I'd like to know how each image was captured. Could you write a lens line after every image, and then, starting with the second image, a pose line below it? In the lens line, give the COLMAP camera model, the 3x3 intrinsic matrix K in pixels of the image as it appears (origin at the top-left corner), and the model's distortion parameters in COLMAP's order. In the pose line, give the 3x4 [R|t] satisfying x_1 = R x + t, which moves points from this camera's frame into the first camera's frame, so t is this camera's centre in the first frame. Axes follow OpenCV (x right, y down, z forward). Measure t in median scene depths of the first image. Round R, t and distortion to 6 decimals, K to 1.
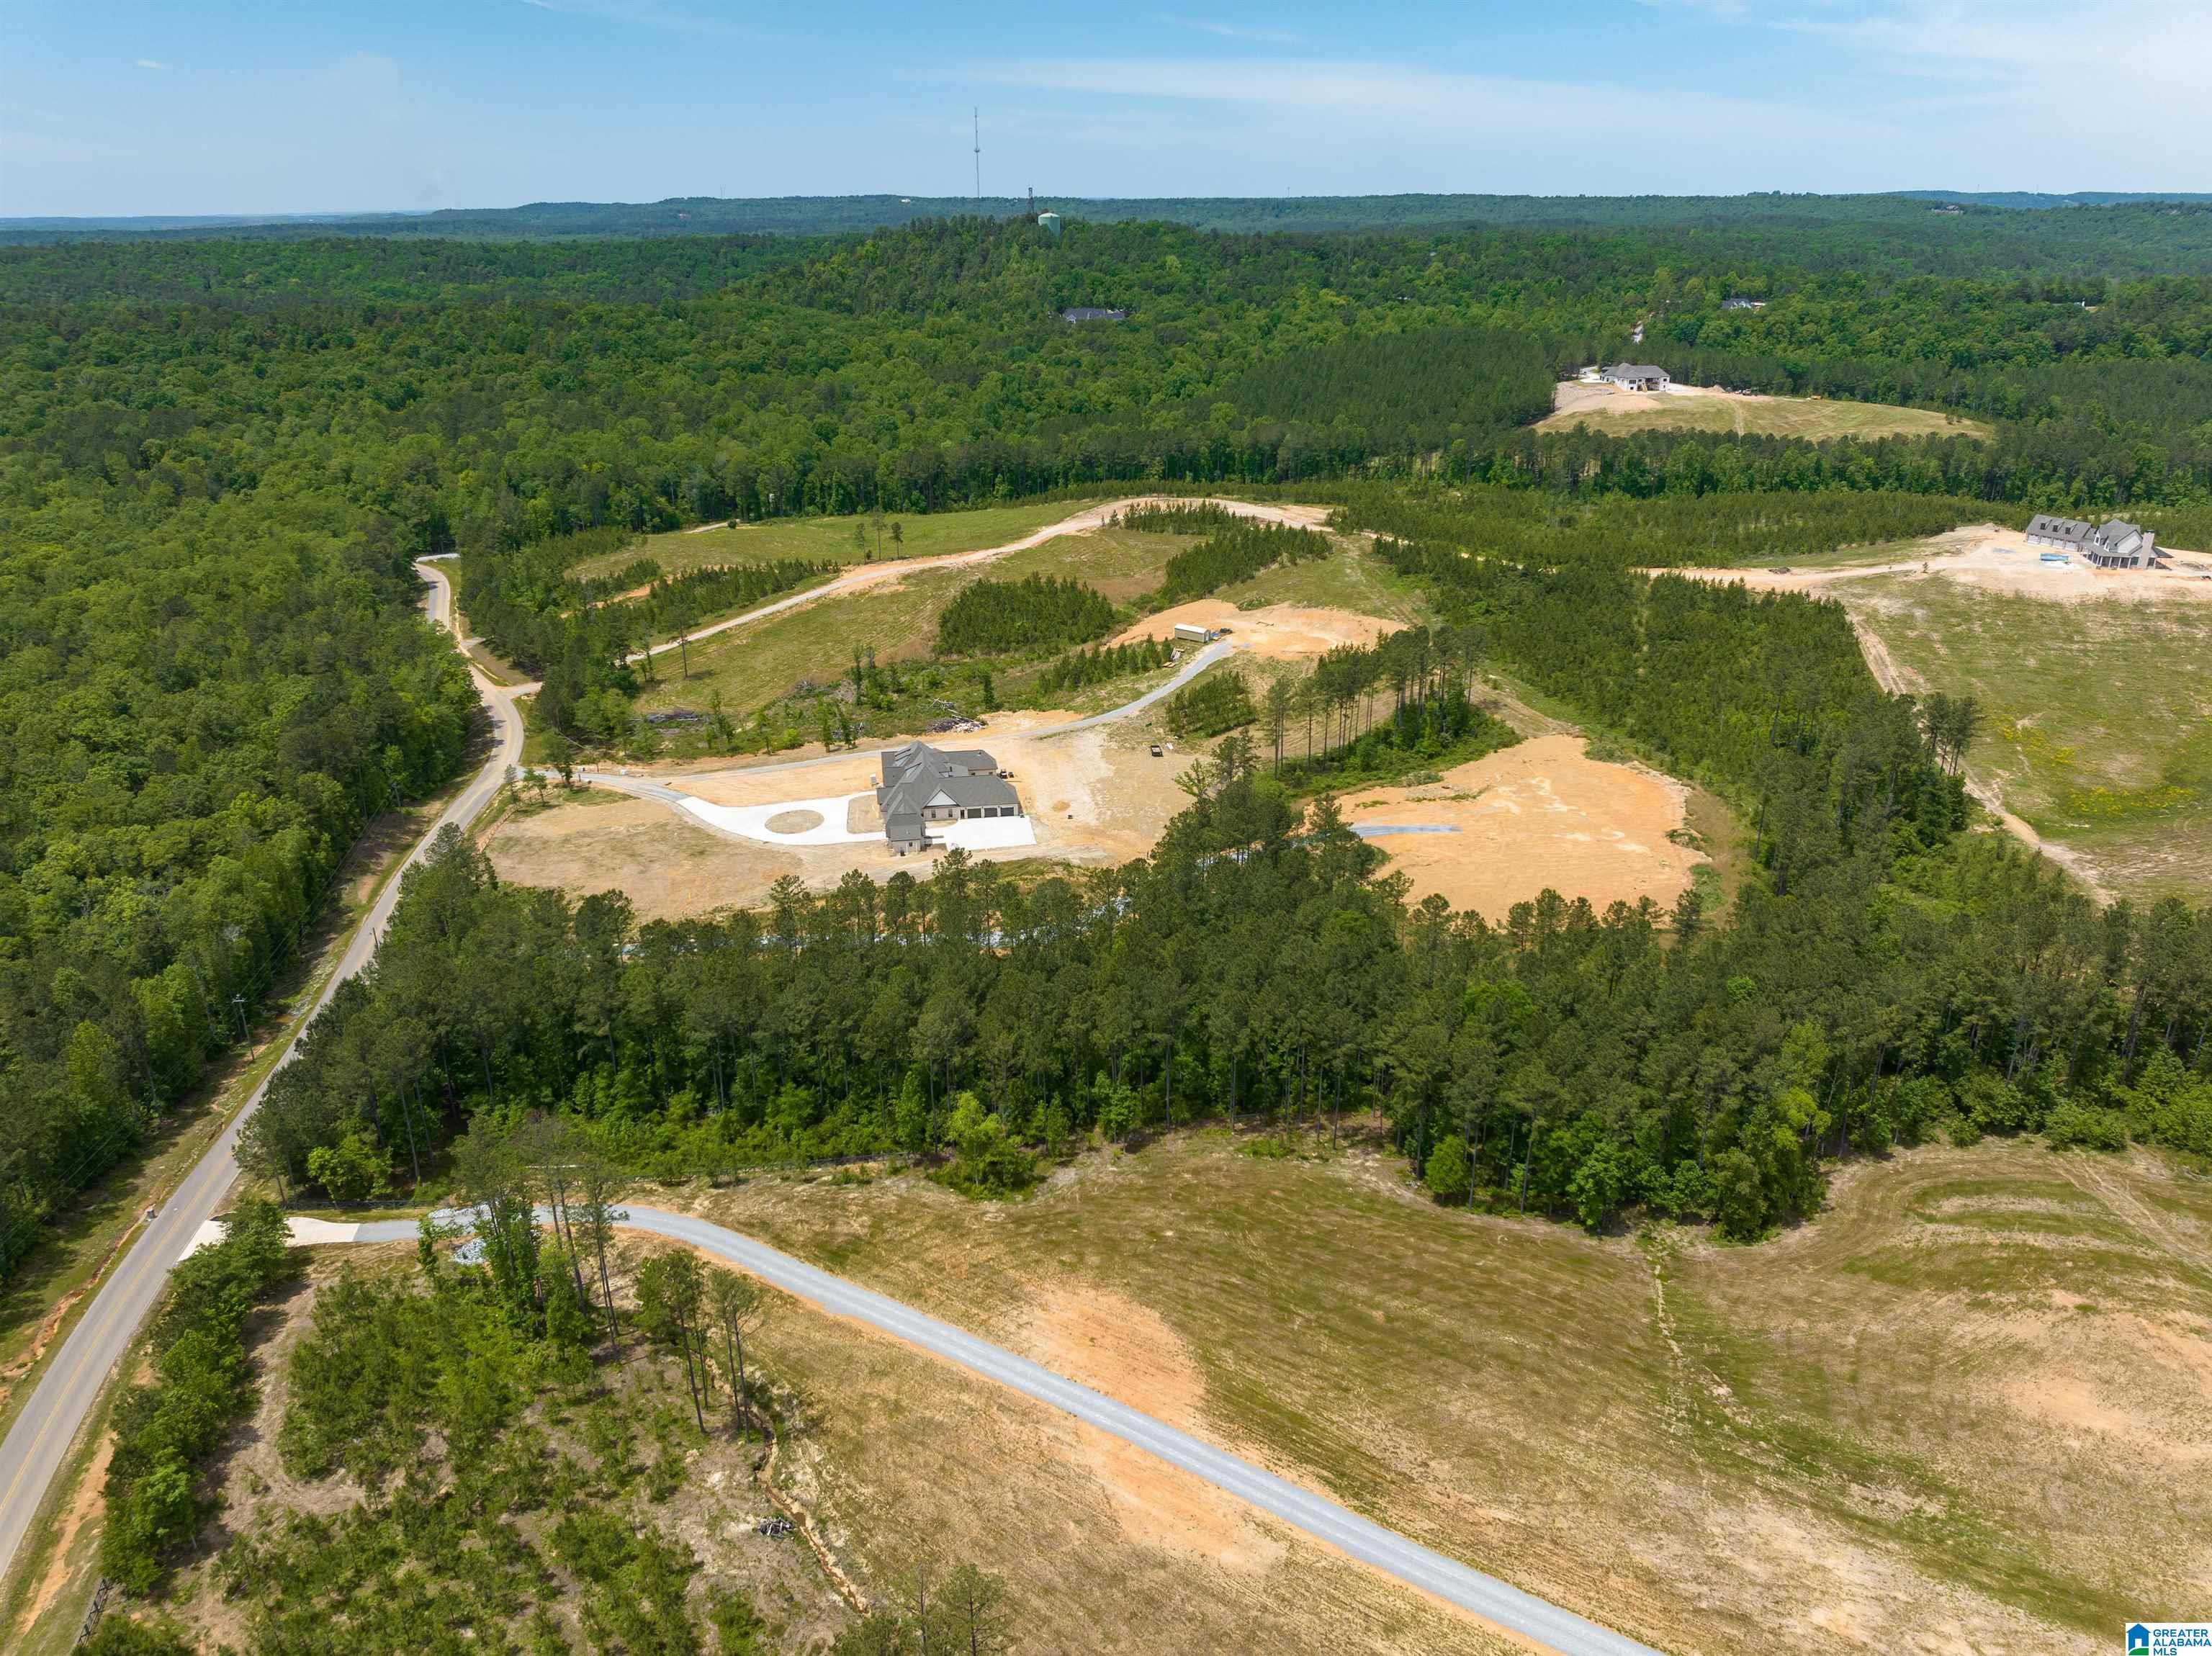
lens RADIAL K [[1532.0, 0, 1106.0], [0, 1532.0, 828.0], [0, 0, 1]] dist [-0.033969, -0.010392]
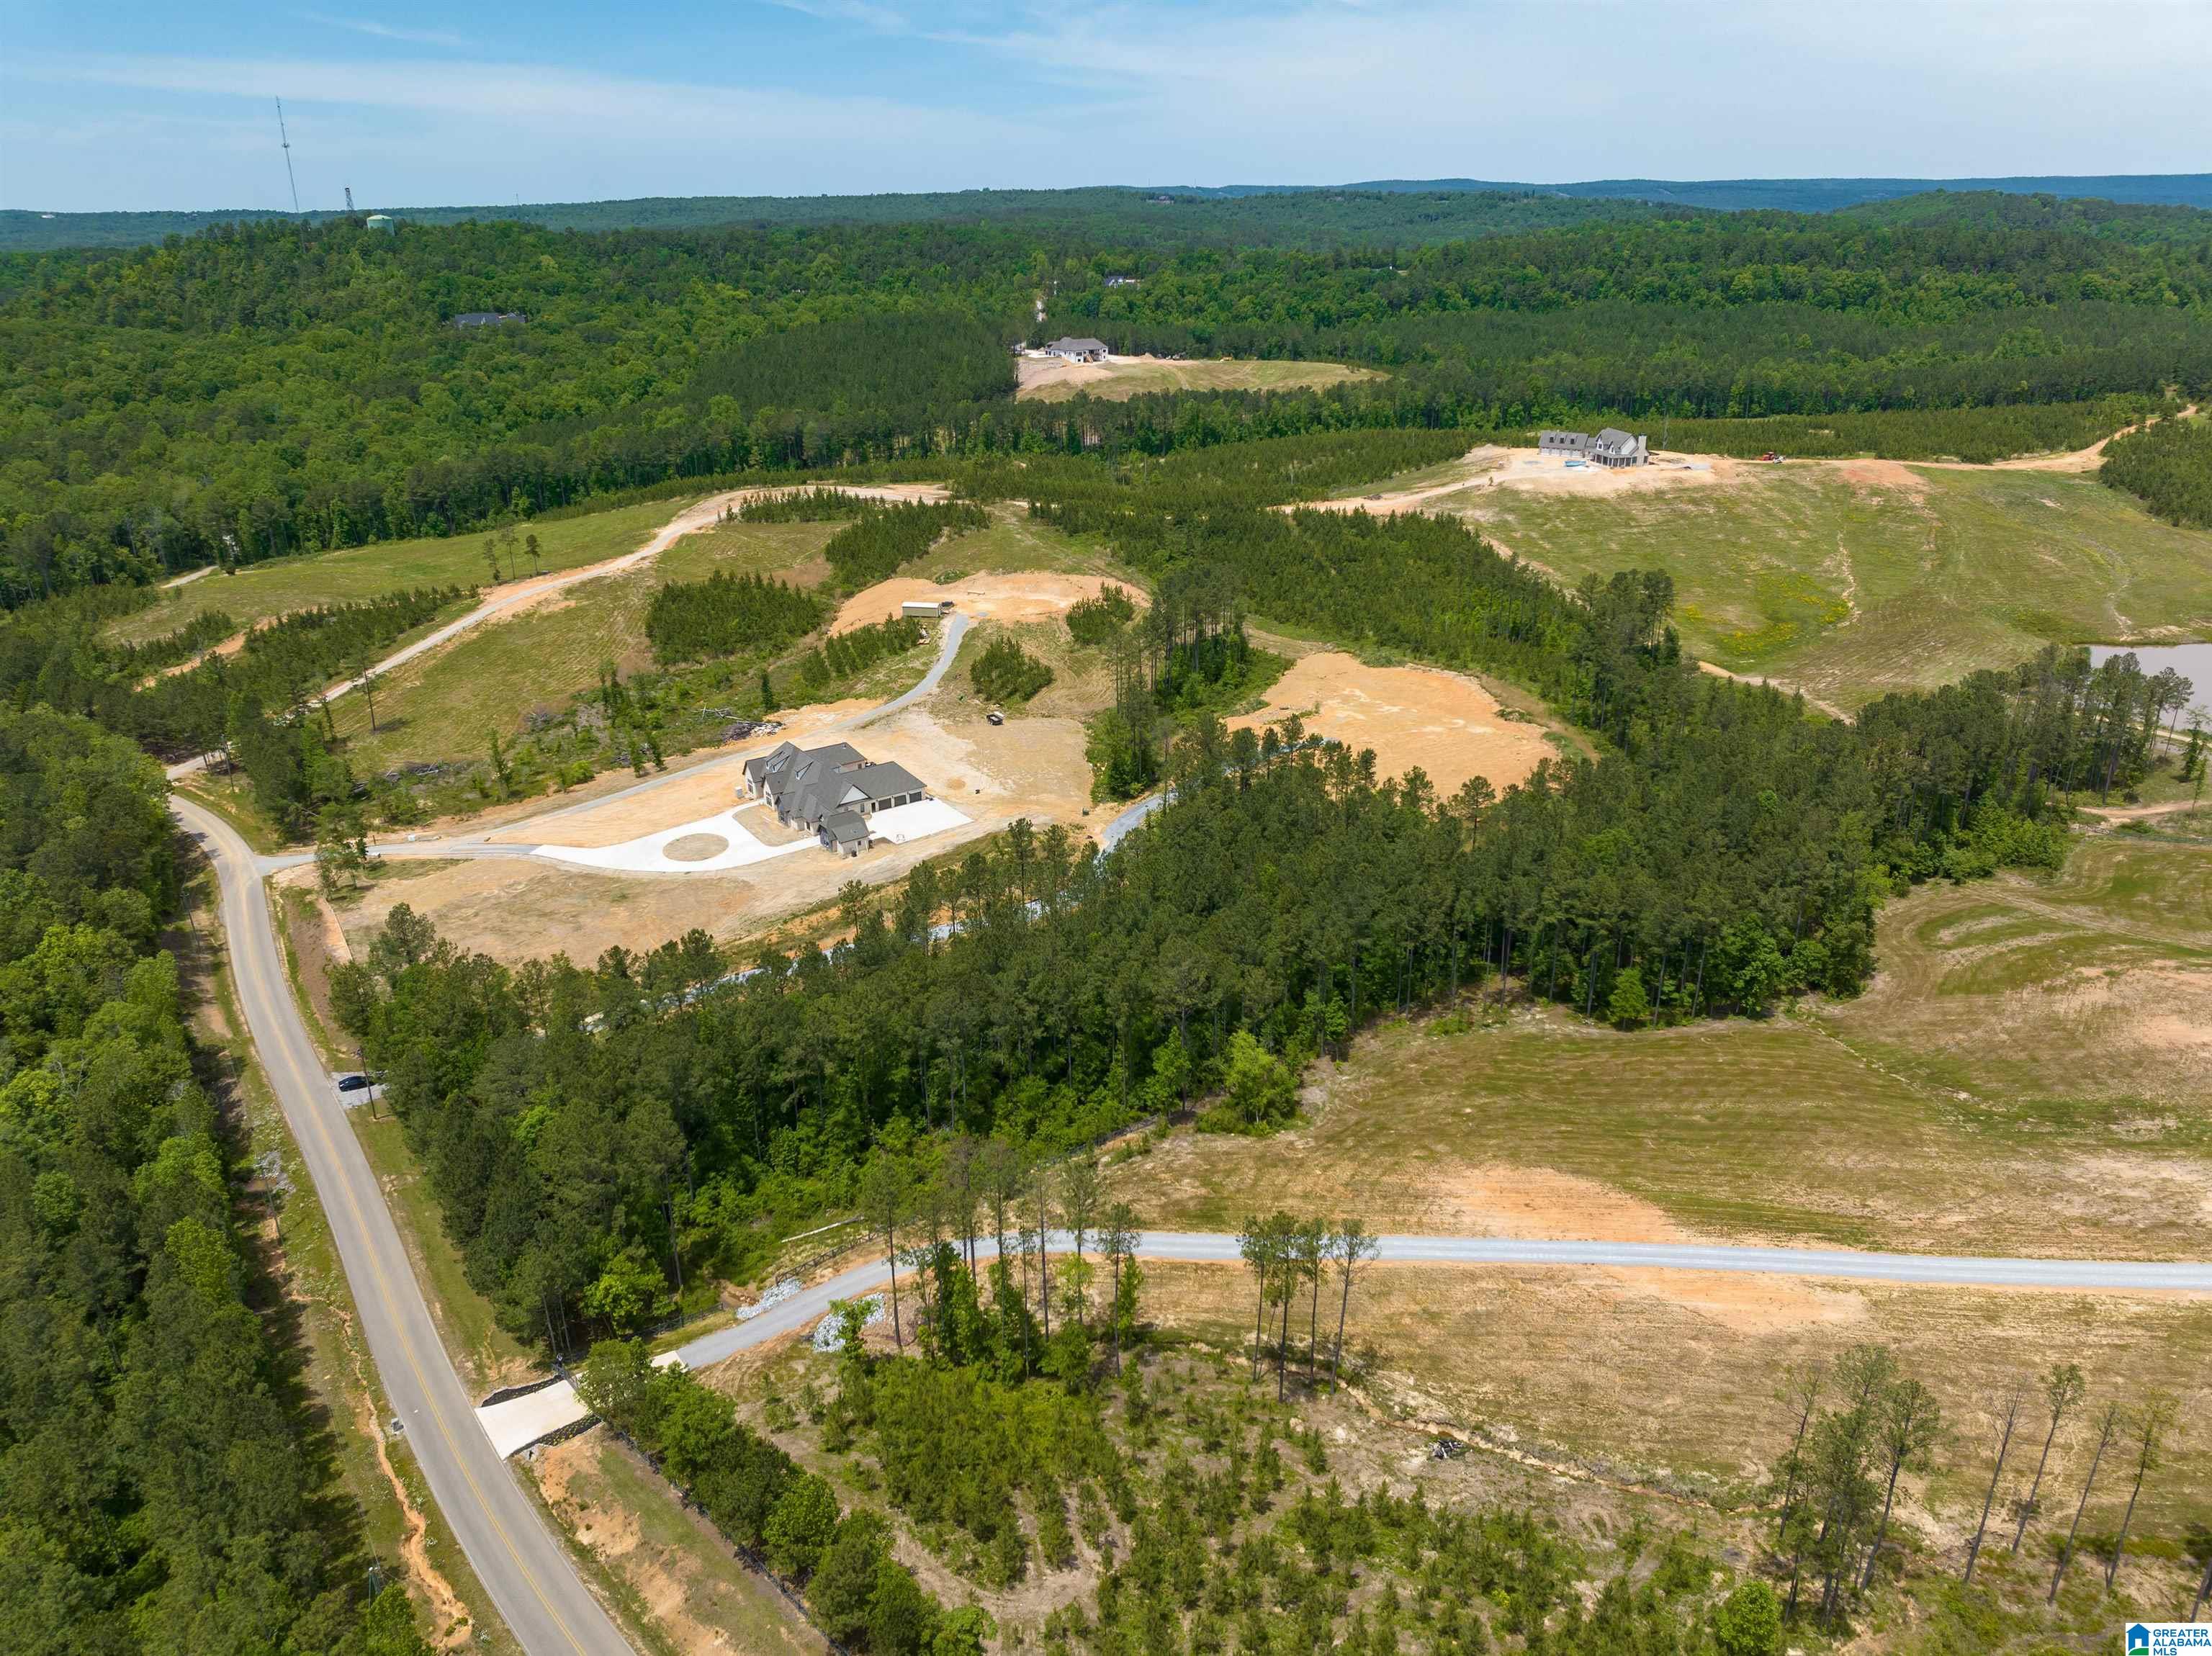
lens RADIAL K [[1532.0, 0, 1106.0], [0, 1532.0, 828.0], [0, 0, 1]] dist [-0.033969, -0.010392]
pose [[0.893757, -0.175476, 0.412804, -0.246882], [0.176390, 0.983653, 0.036233, -0.003611], [-0.412414, 0.040431, 0.910099, 0.057501]]
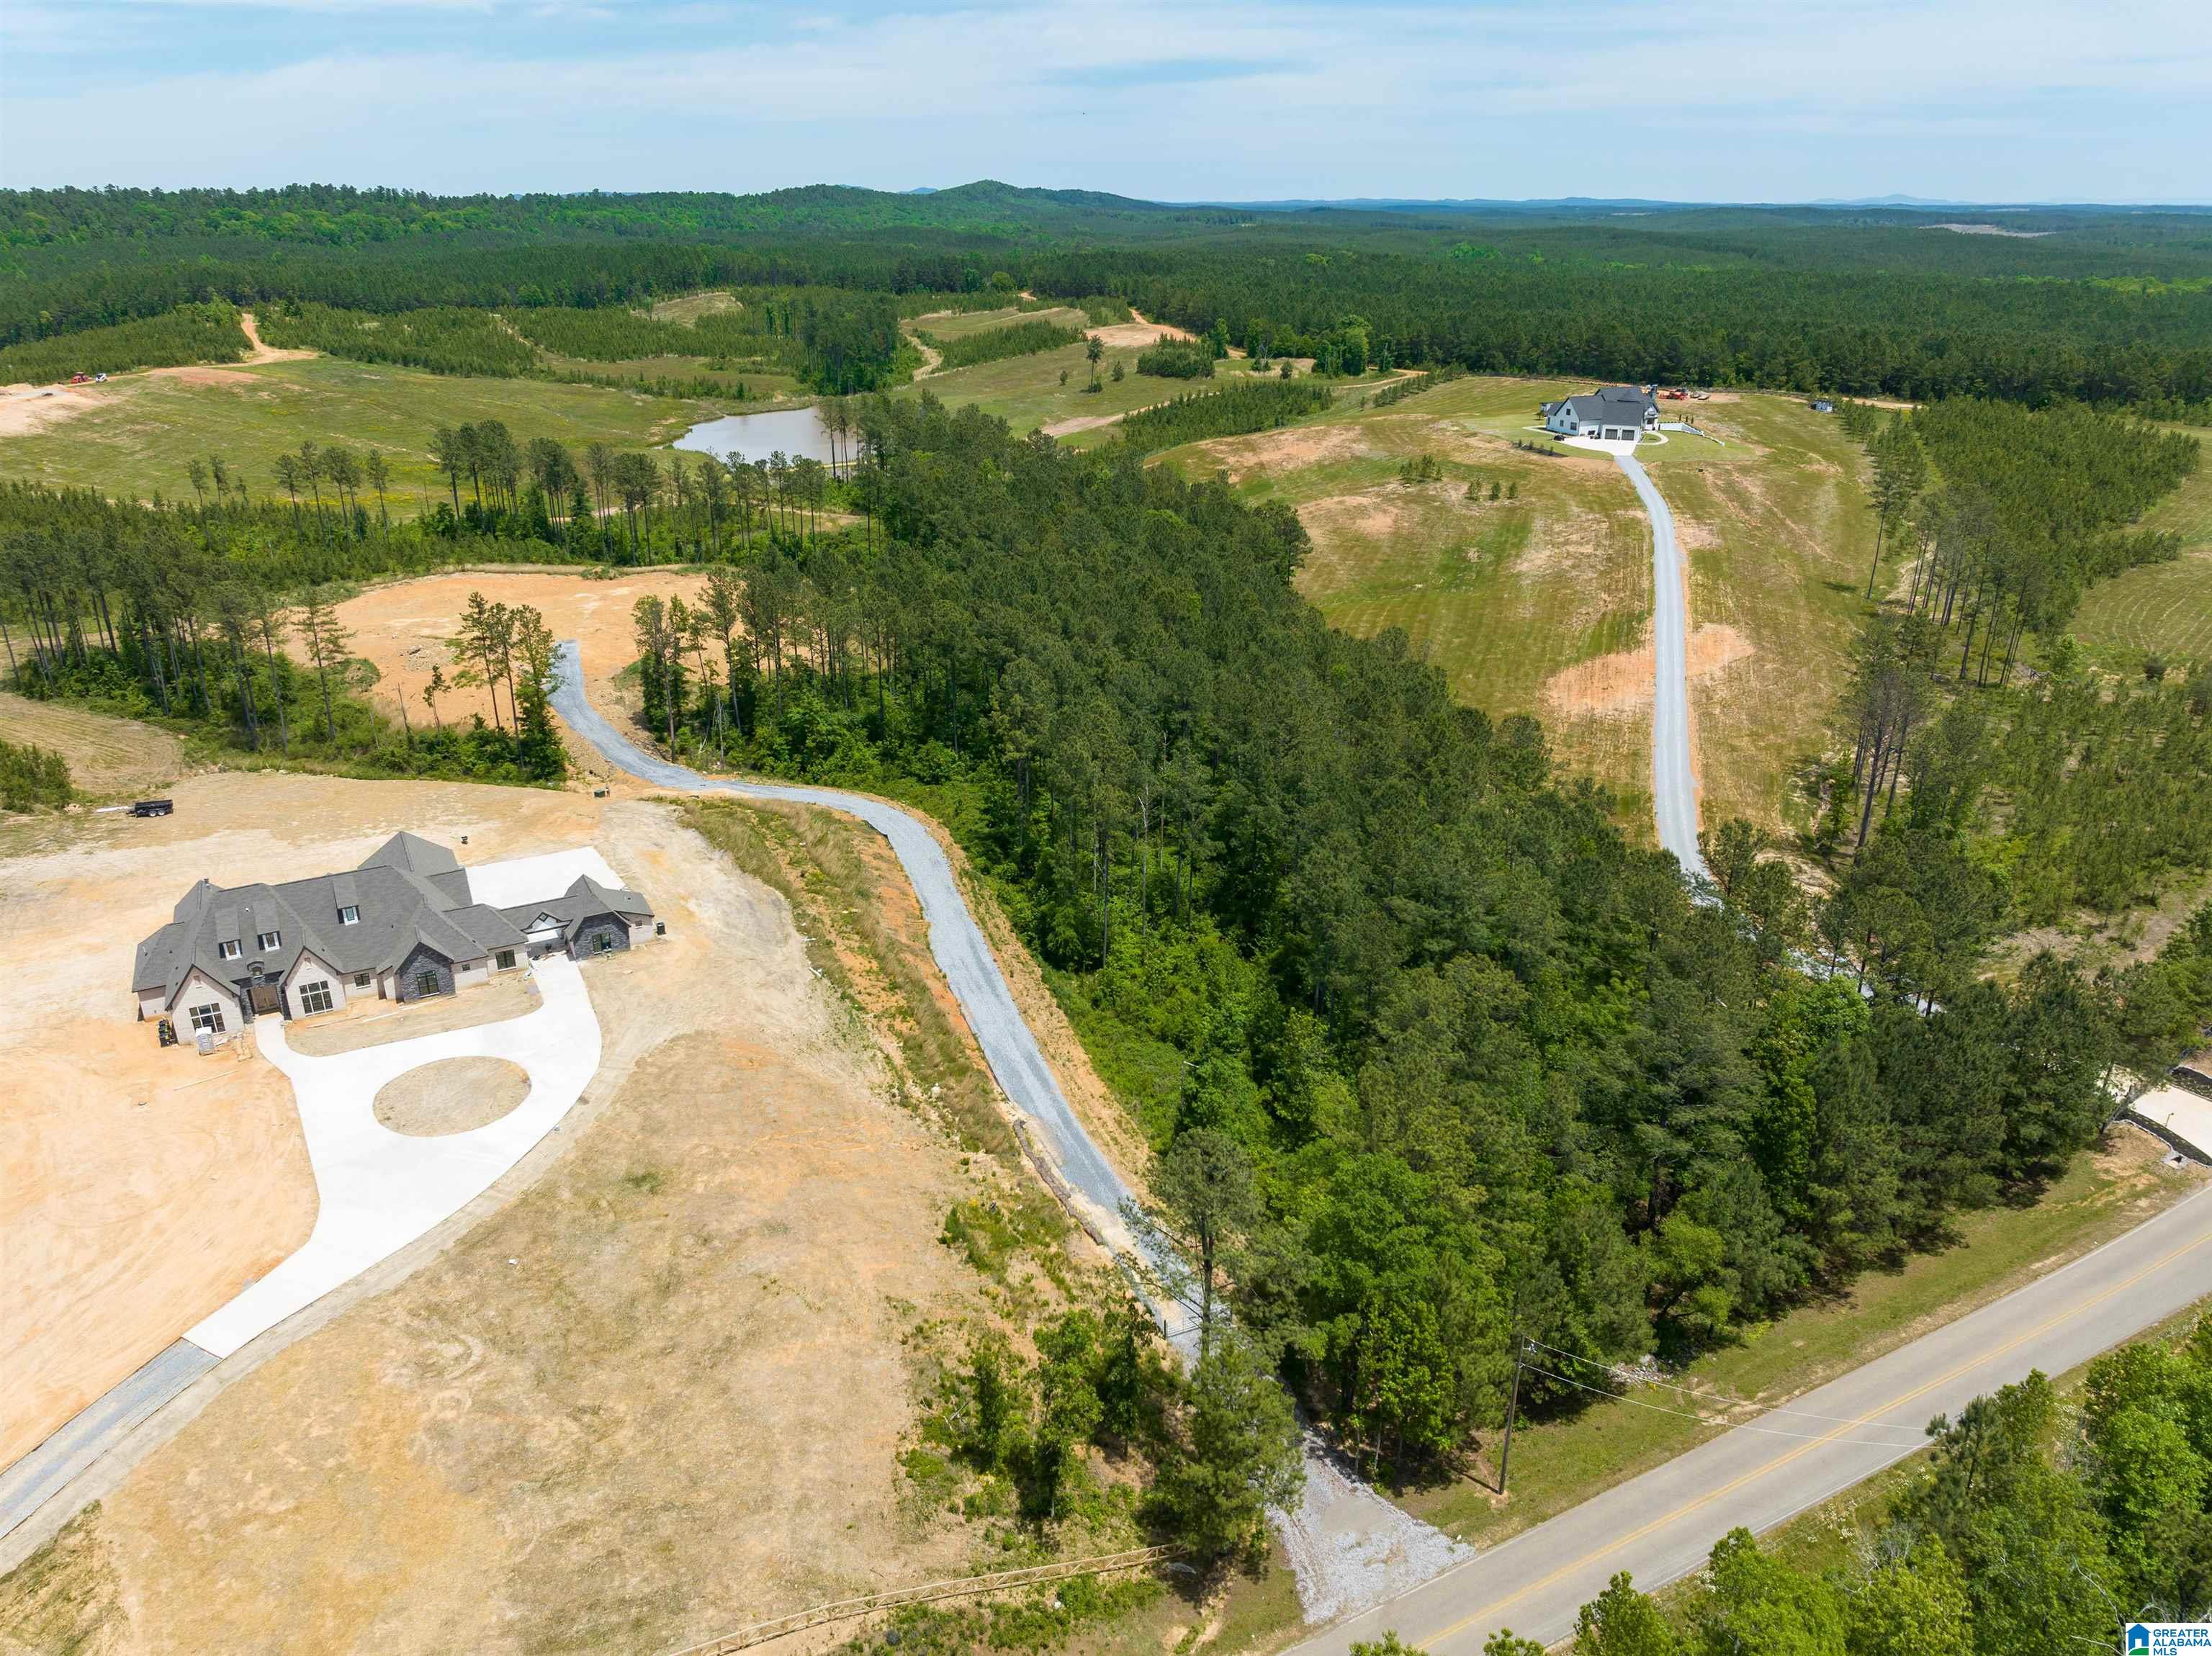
lens RADIAL K [[1518.7, 0, 1106.0], [0, 1518.7, 828.0], [0, 0, 1]] dist [-0.049370, 0.019906]
pose [[-0.307892, -0.356829, 0.881972, -0.397238], [0.366243, 0.811119, 0.456017, -0.120034], [-0.878105, 0.463421, -0.119051, 0.590965]]
